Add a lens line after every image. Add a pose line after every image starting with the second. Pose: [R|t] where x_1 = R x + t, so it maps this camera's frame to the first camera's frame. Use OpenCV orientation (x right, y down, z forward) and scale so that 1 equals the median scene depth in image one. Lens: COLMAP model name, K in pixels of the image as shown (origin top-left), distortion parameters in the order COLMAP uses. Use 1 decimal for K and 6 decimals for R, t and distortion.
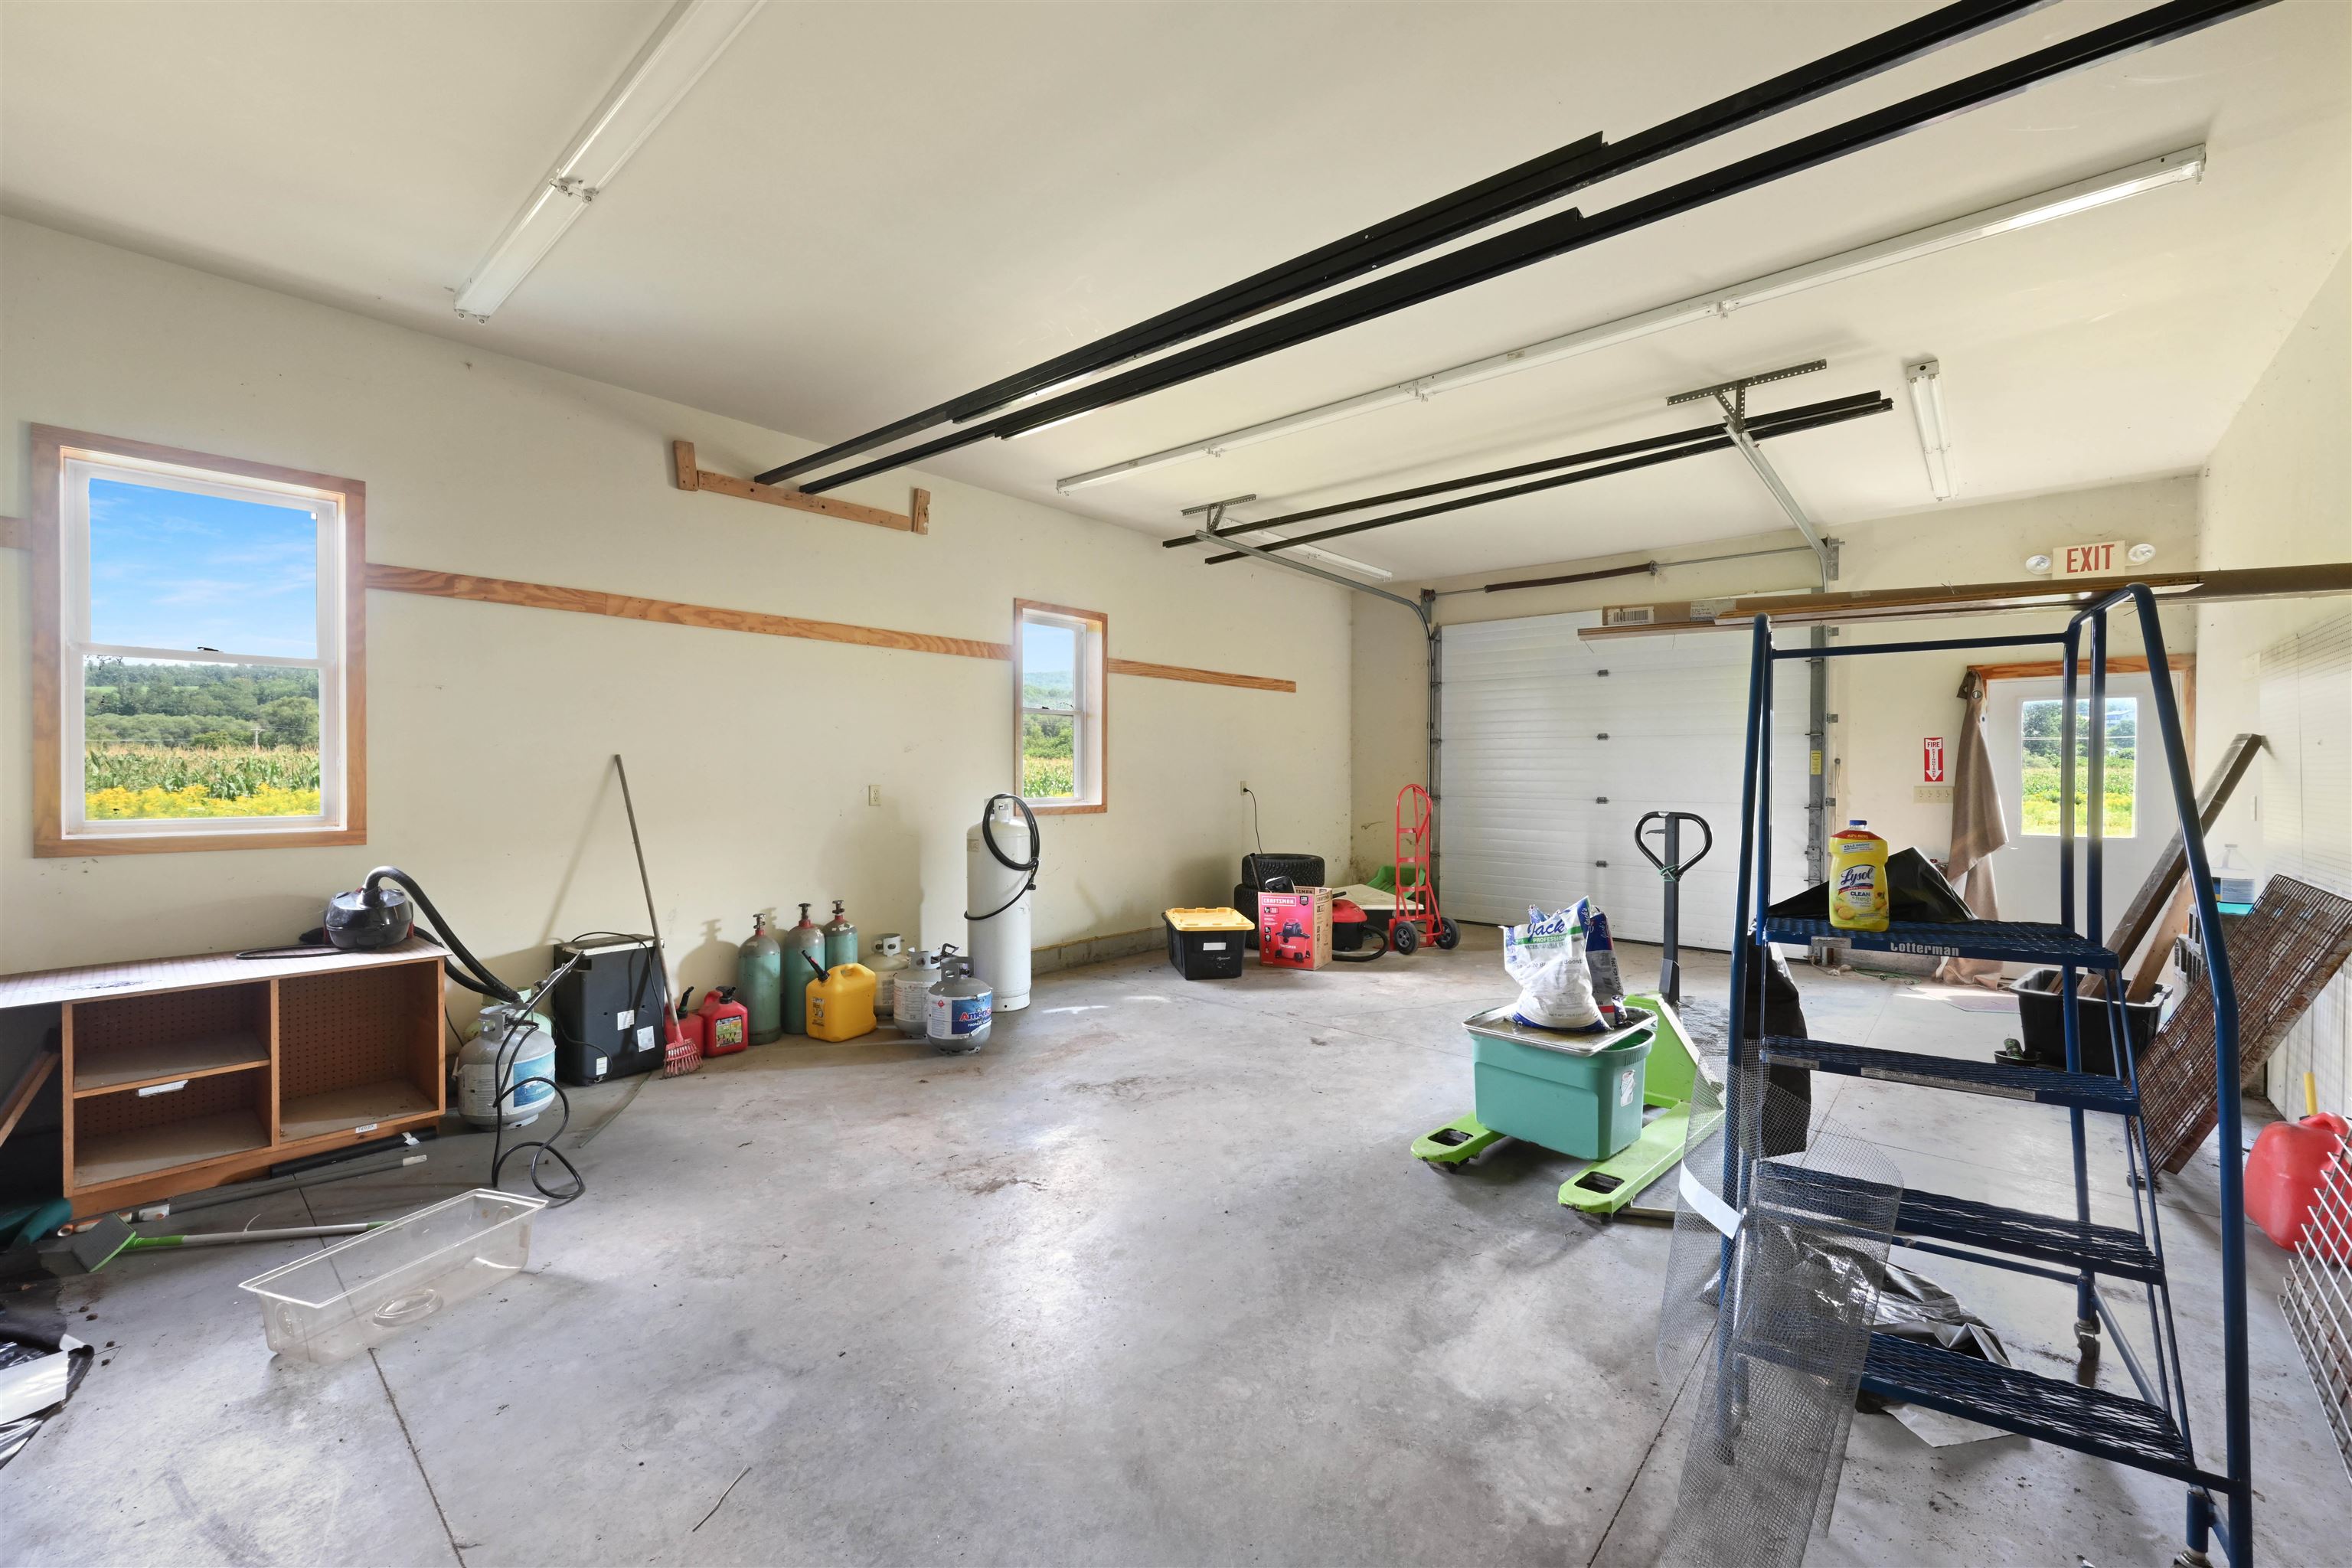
lens RADIAL K [[980.8, 0, 1176.1], [0, 980.8, 776.7], [0, 0, 1]] dist [-0.002026, -0.000212]
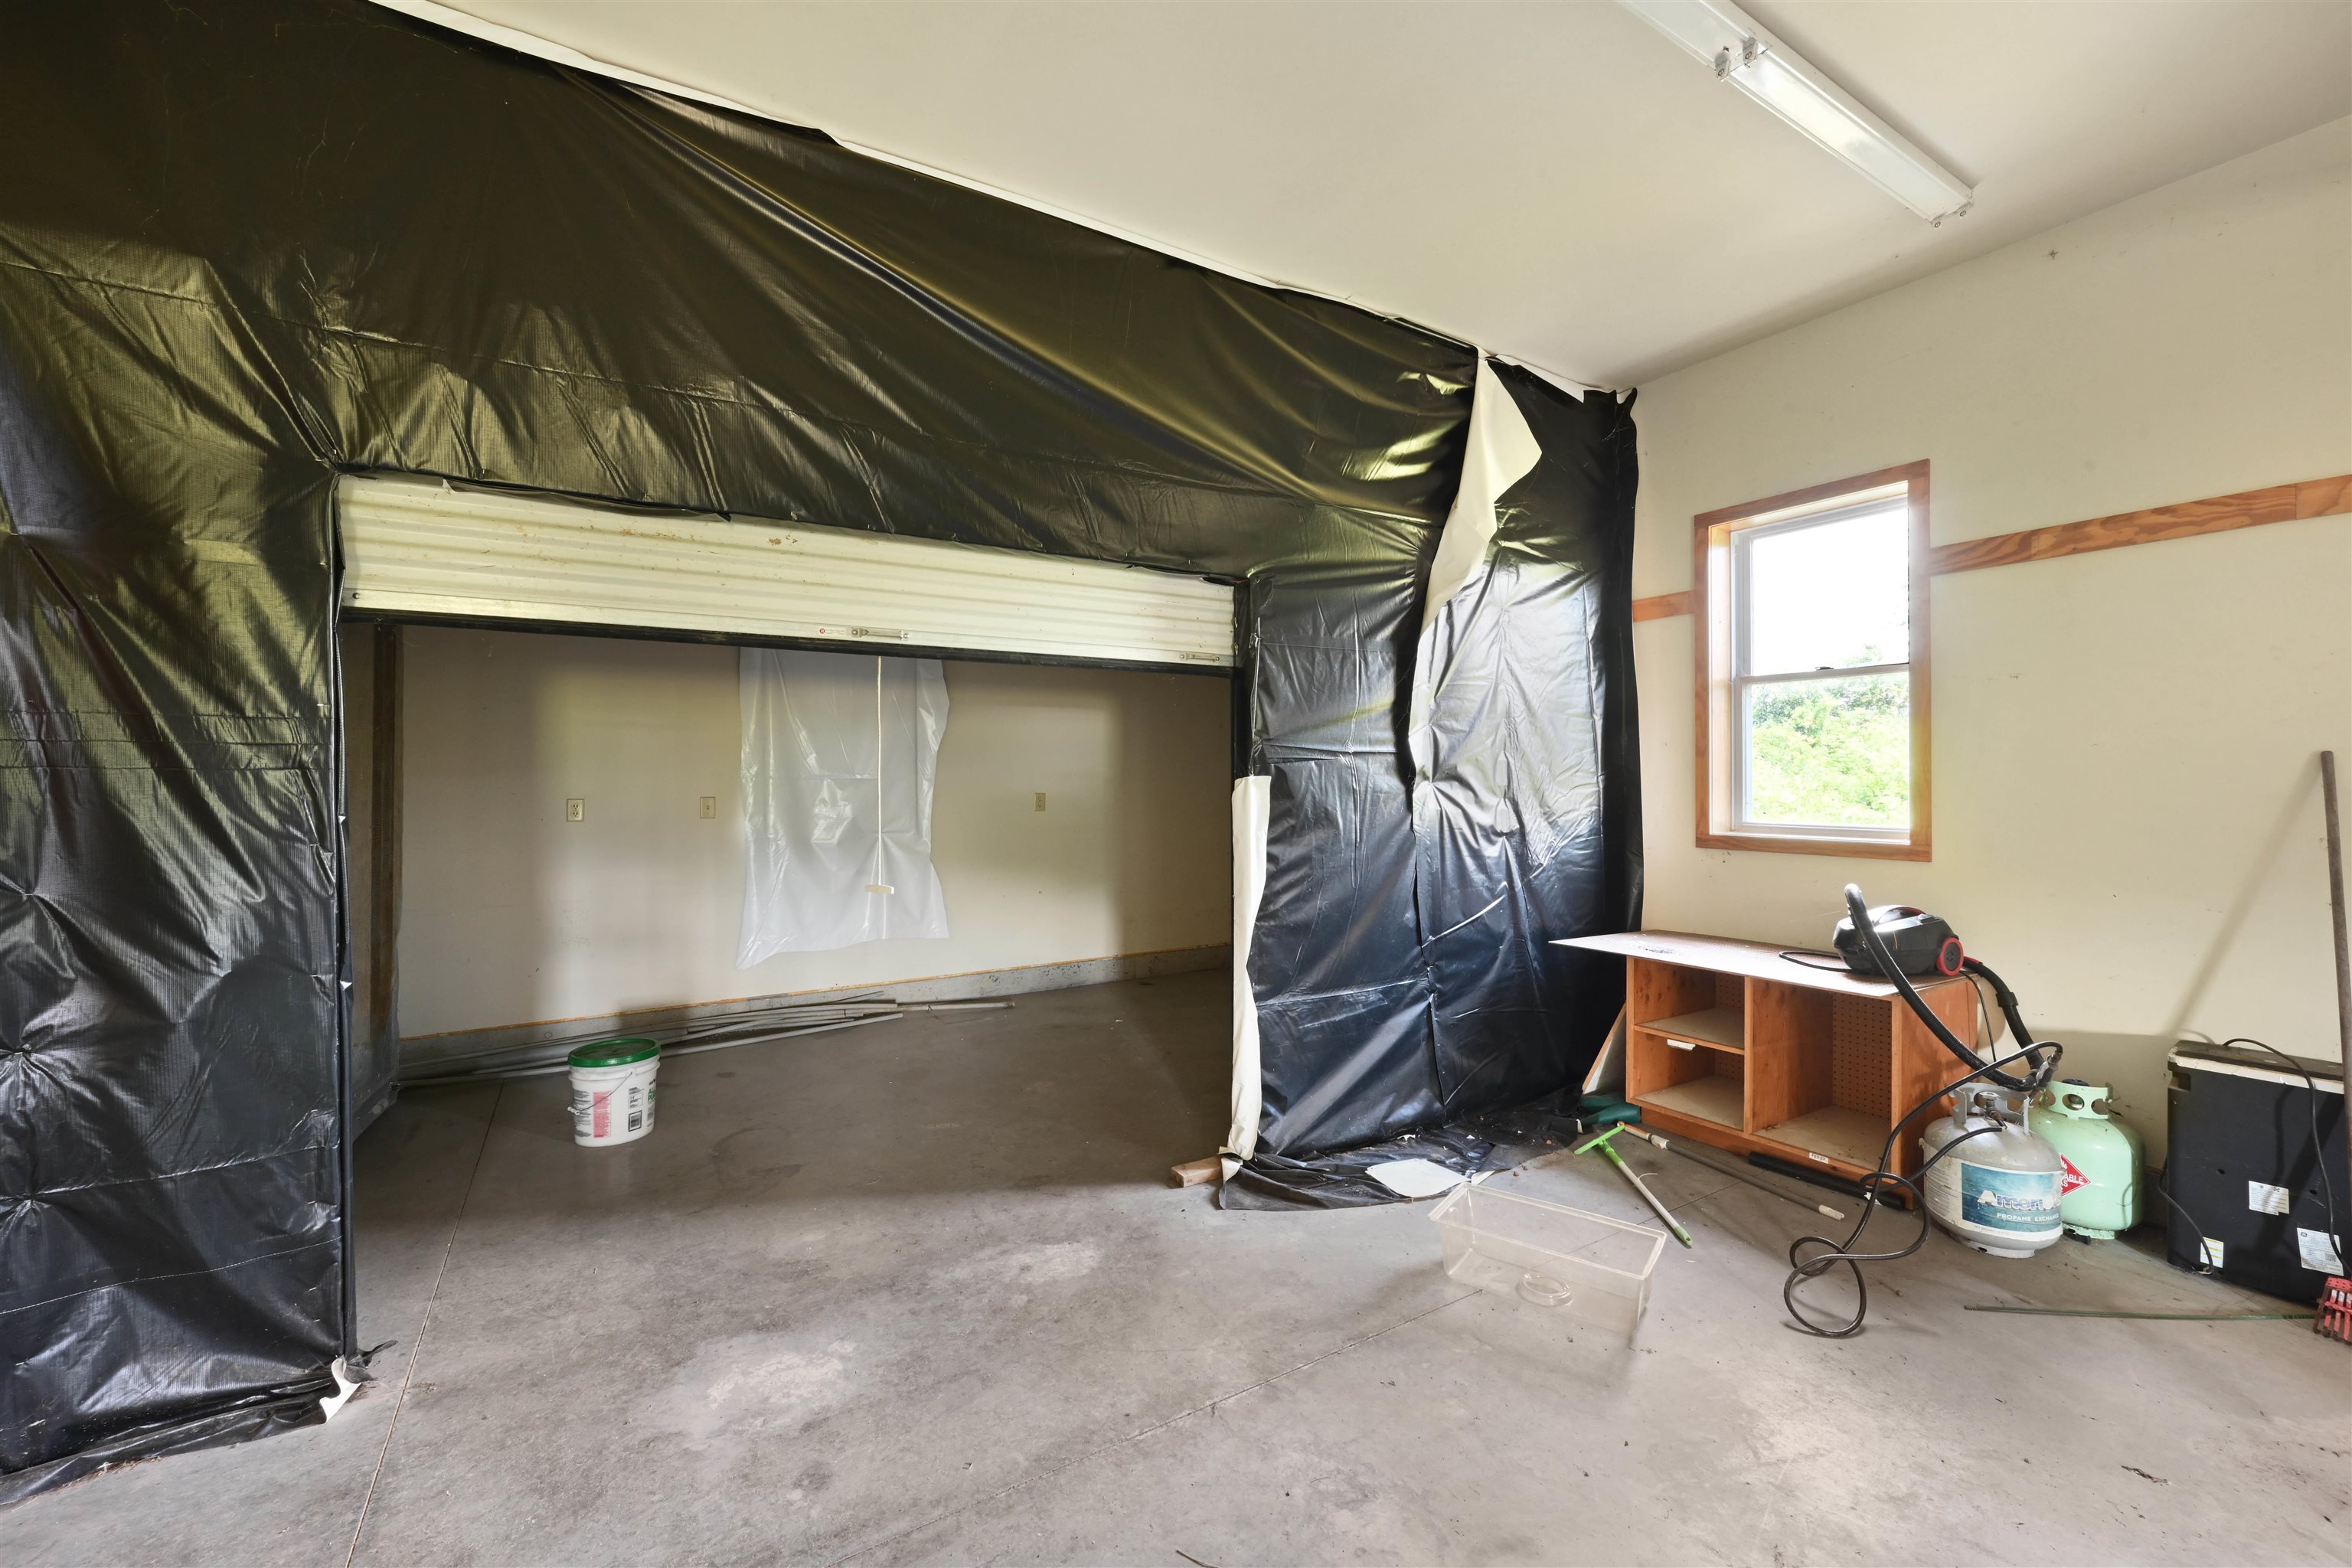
lens RADIAL K [[930.1, 0, 1174.3], [0, 930.1, 773.6], [0, 0, 1]] dist [-0.003295, 0.000924]
pose [[-0.294404, -0.006885, -0.955656, 0.189476], [-0.002488, 0.999976, -0.006438, -0.004425], [0.955678, 0.000483, -0.294415, 0.587309]]
